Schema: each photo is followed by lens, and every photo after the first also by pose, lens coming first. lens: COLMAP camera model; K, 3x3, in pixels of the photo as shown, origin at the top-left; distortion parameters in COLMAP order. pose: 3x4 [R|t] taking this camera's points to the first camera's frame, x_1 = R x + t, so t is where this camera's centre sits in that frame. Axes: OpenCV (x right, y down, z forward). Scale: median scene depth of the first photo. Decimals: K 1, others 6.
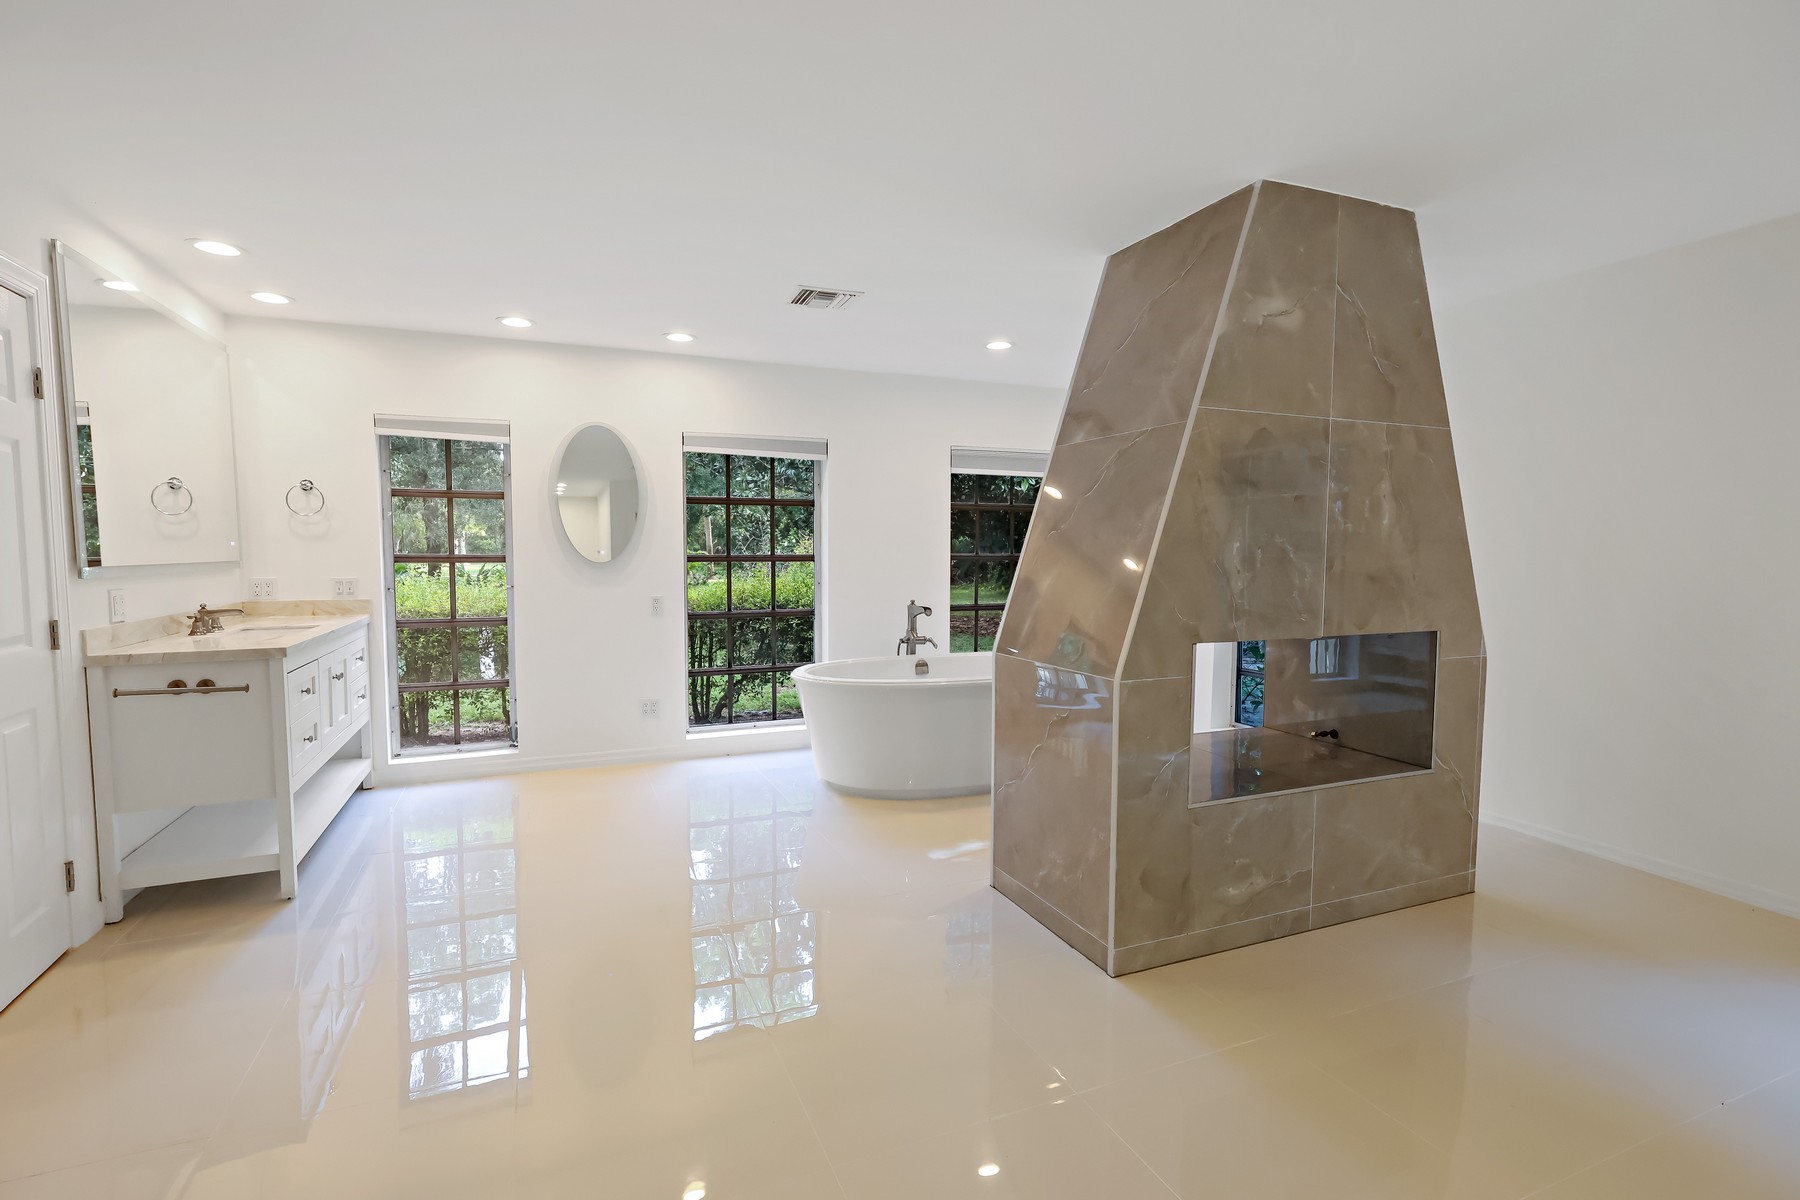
lens RADIAL K [[836.7, 0, 900.0], [0, 836.7, 600.0], [0, 0, 1]] dist [-0.000124, 0.000894]
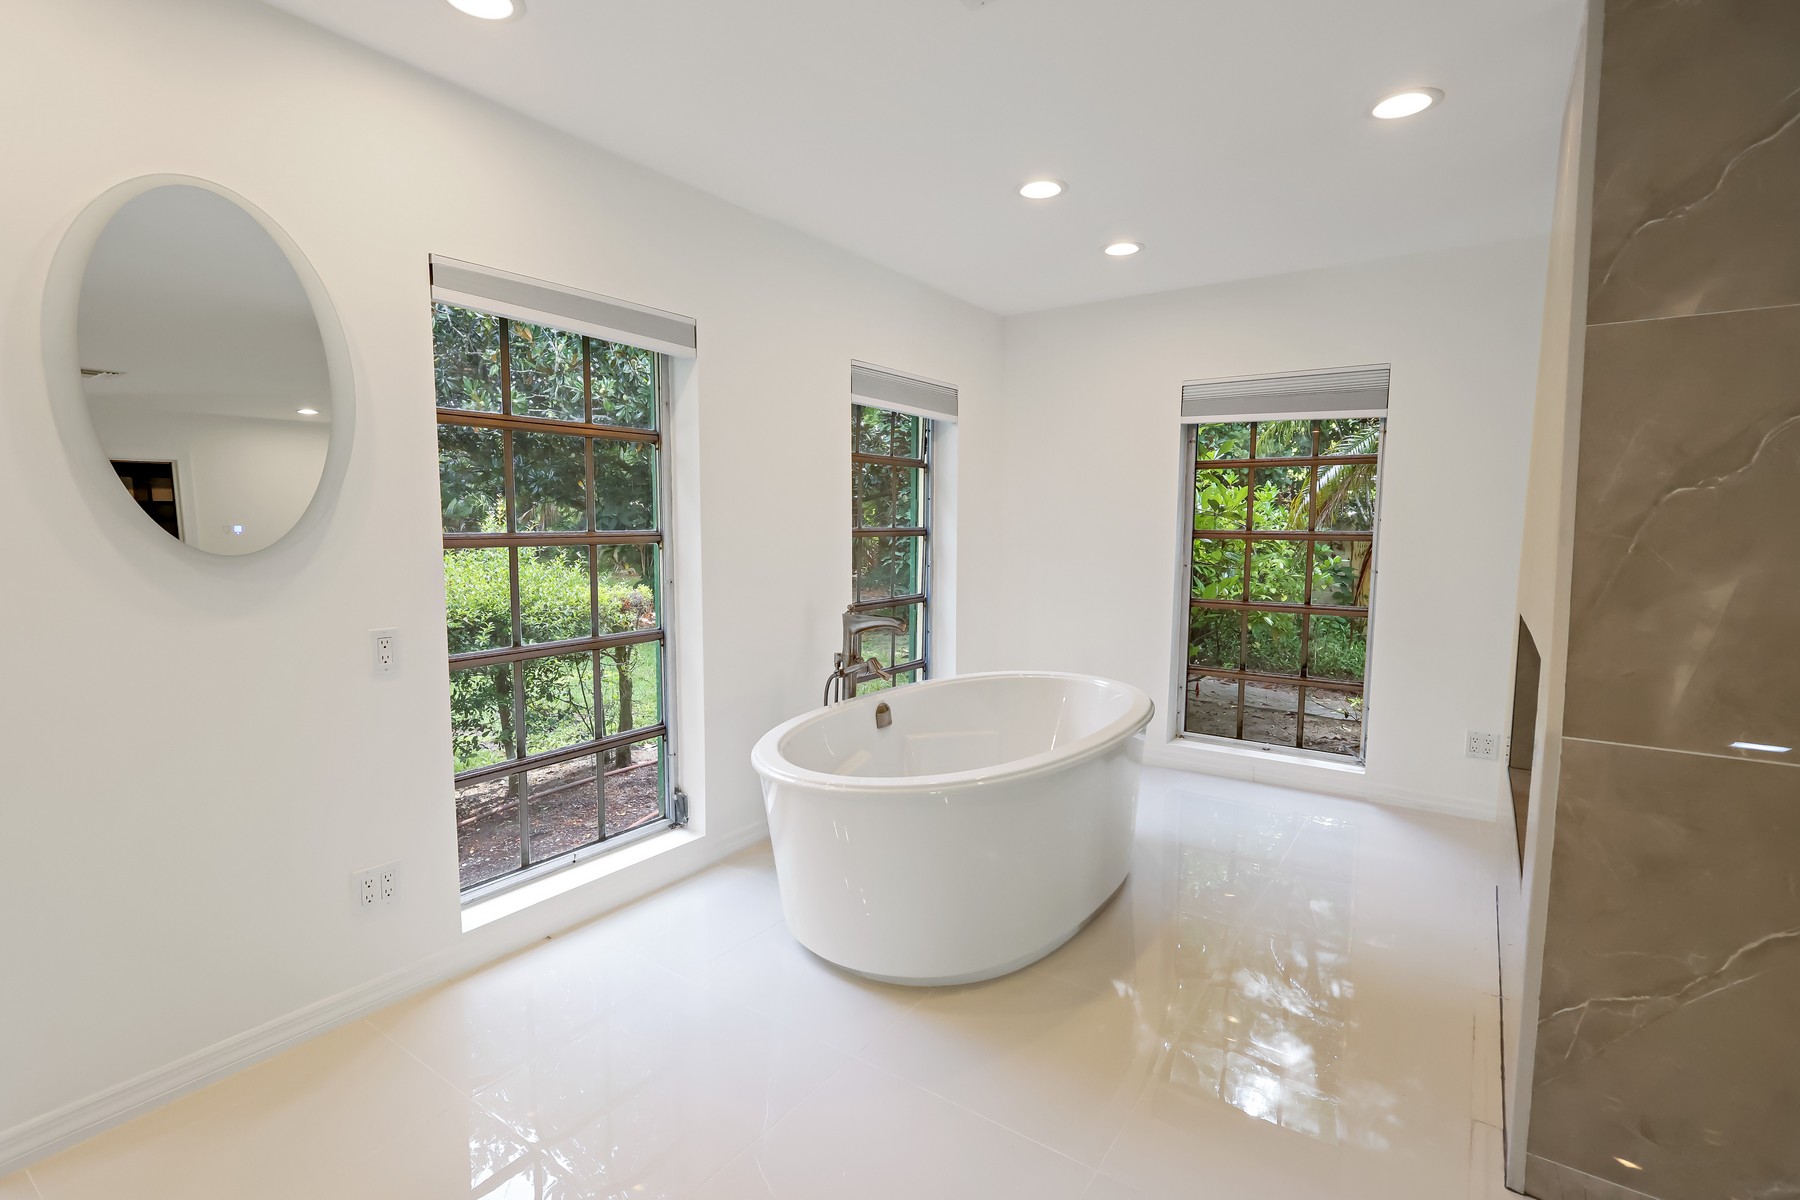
lens RADIAL K [[855.8, 0, 900.0], [0, 855.8, 600.0], [0, 0, 1]] dist [-0.001430, 0.000779]
pose [[0.847127, -0.048245, 0.529196, -0.280016], [0.032805, 0.998719, 0.038536, -0.028703], [-0.530377, -0.015285, 0.847624, 0.461971]]
